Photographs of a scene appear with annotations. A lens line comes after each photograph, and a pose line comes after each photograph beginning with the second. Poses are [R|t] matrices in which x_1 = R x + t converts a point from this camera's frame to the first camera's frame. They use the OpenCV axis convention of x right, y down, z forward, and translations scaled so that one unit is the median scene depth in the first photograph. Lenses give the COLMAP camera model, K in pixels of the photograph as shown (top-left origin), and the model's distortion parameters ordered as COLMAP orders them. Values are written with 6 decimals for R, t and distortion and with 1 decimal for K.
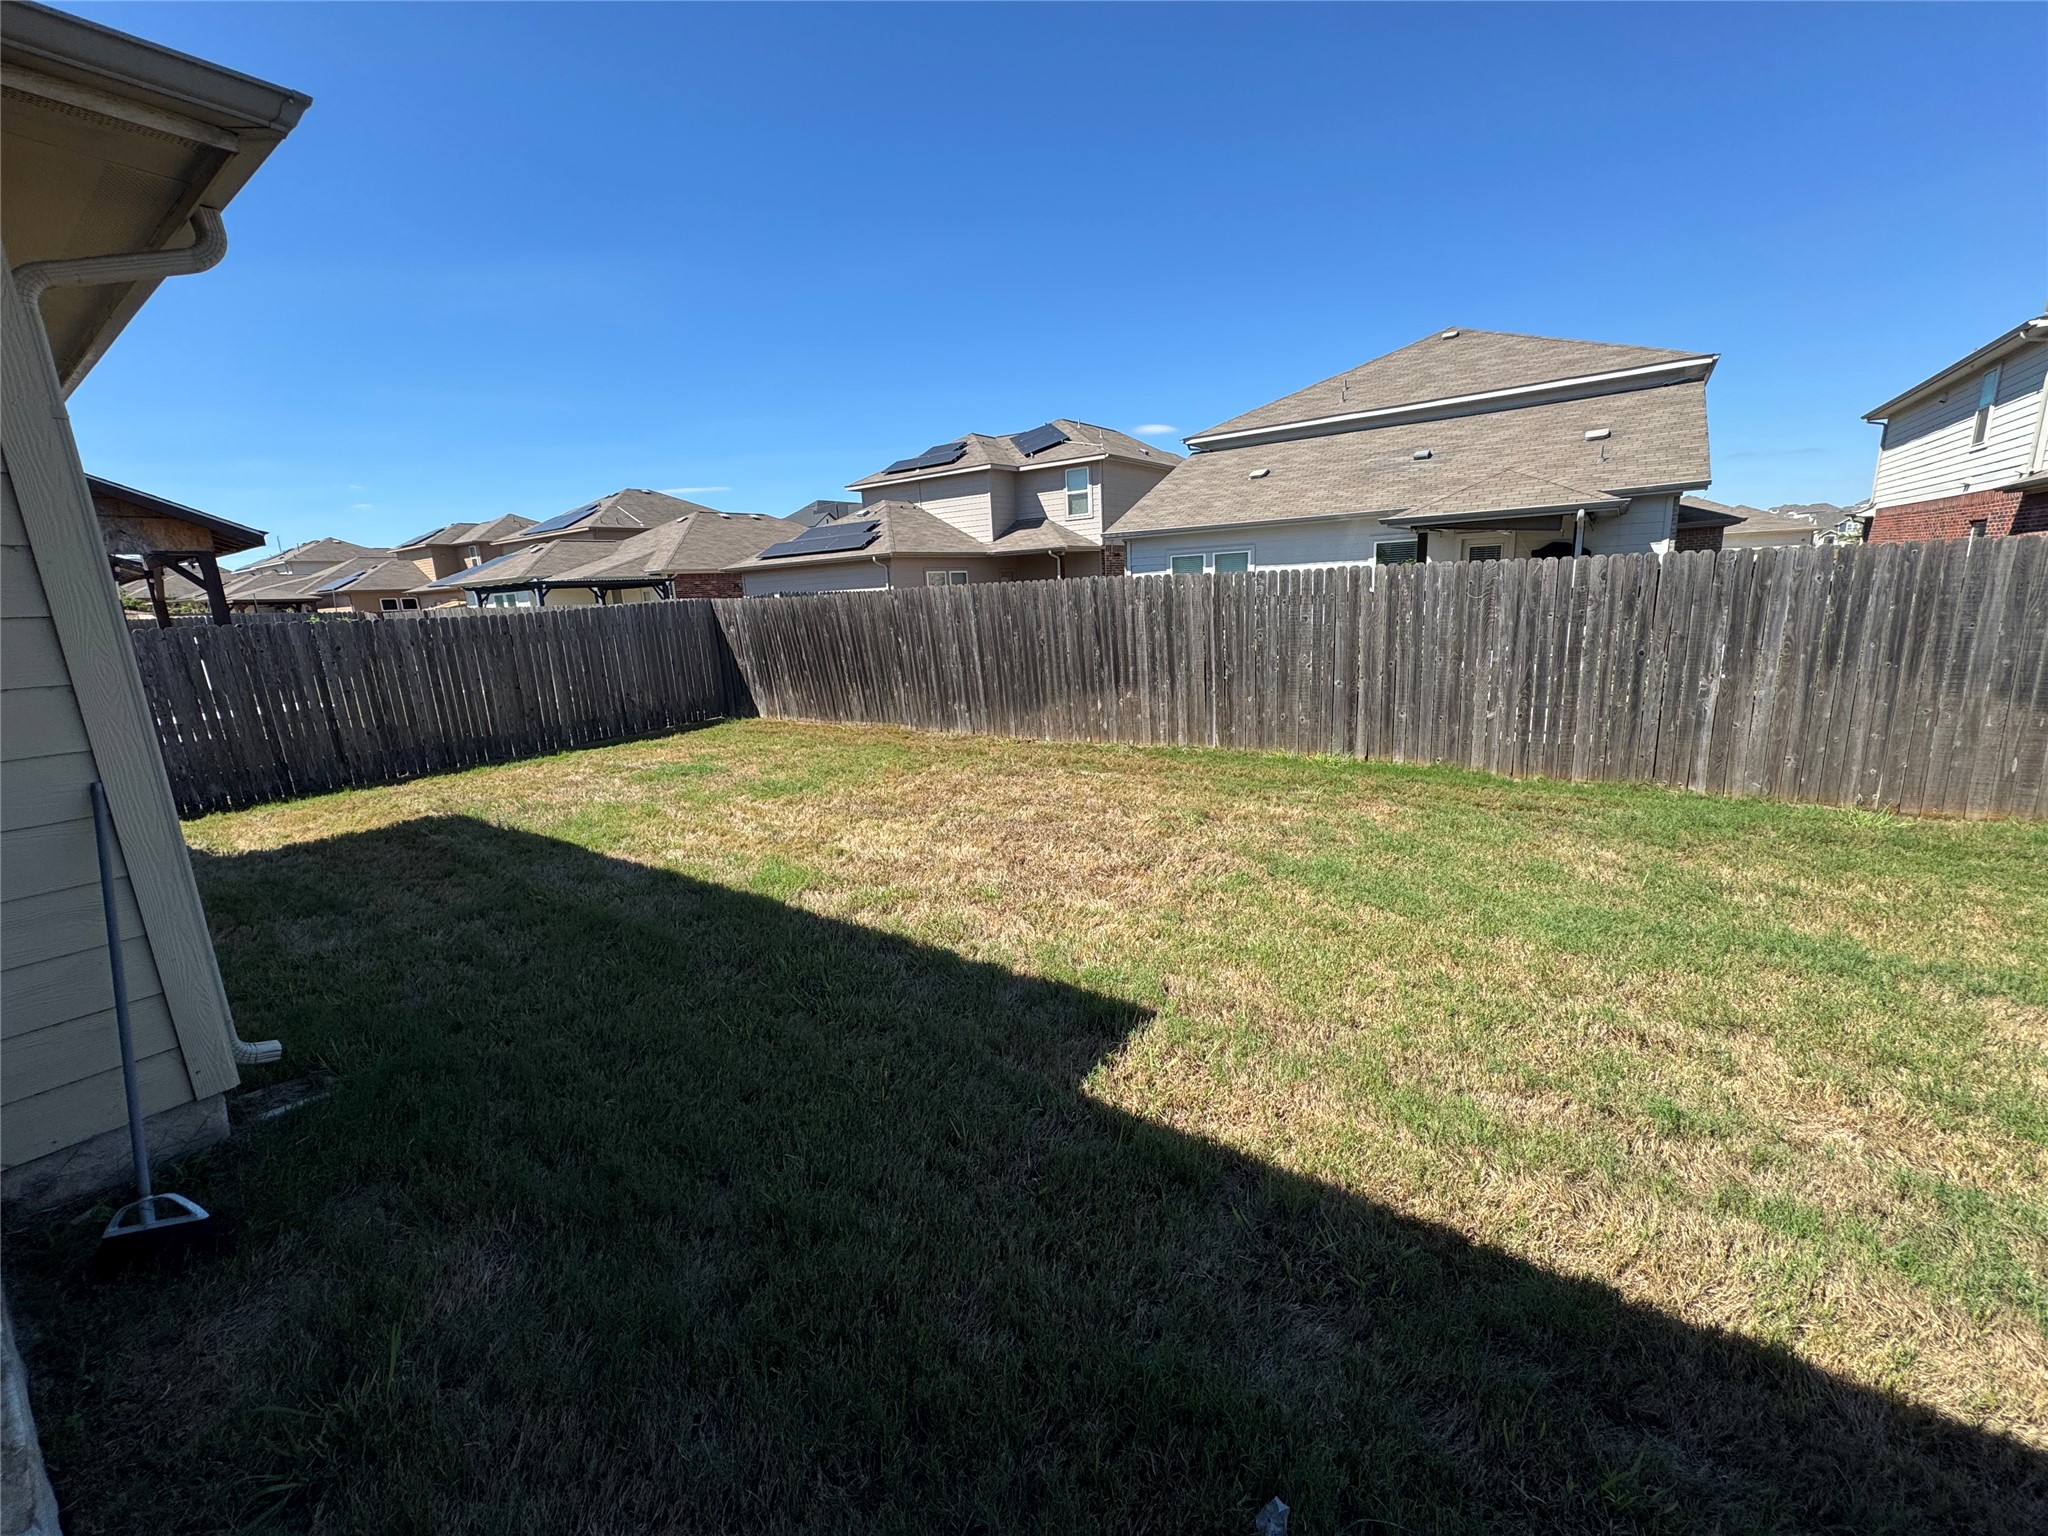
lens RADIAL K [[819.6, 0, 1022.5], [0, 819.6, 767.2], [0, 0, 1]] dist [-0.002522, 0.000060]
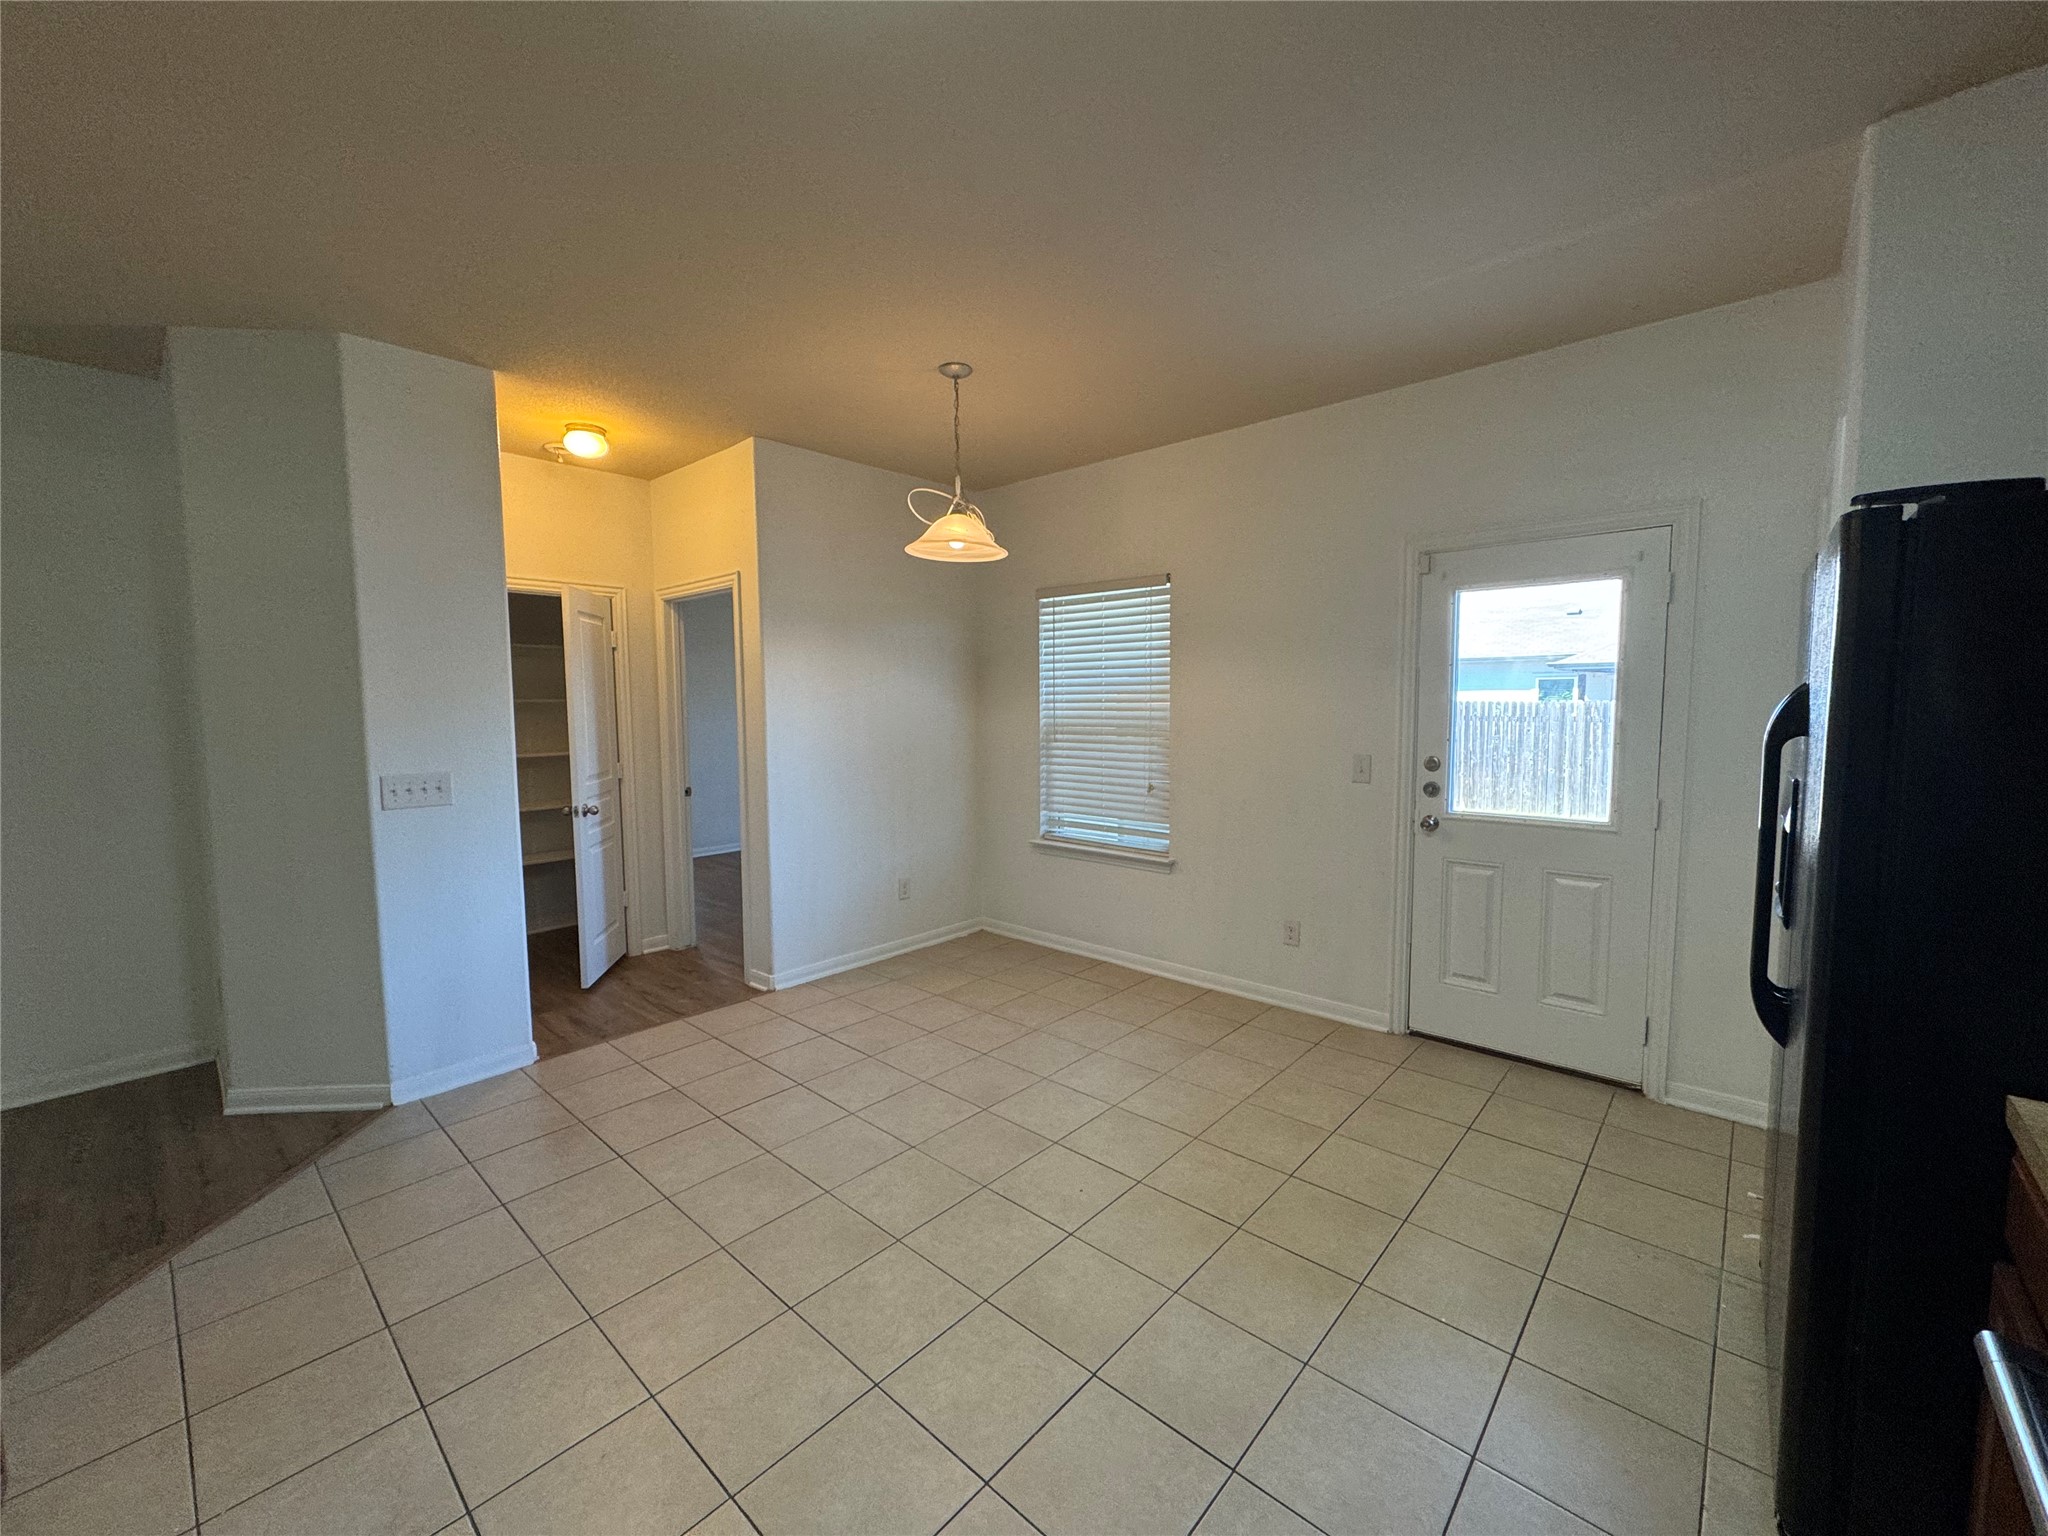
lens RADIAL K [[819.6, 0, 1022.5], [0, 819.6, 767.2], [0, 0, 1]] dist [-0.002522, 0.000060]
pose [[0.991278, 0.058581, -0.118052, -0.447473], [-0.073237, 0.989588, -0.123900, 0.163496], [0.109565, 0.131465, 0.985247, -0.693870]]
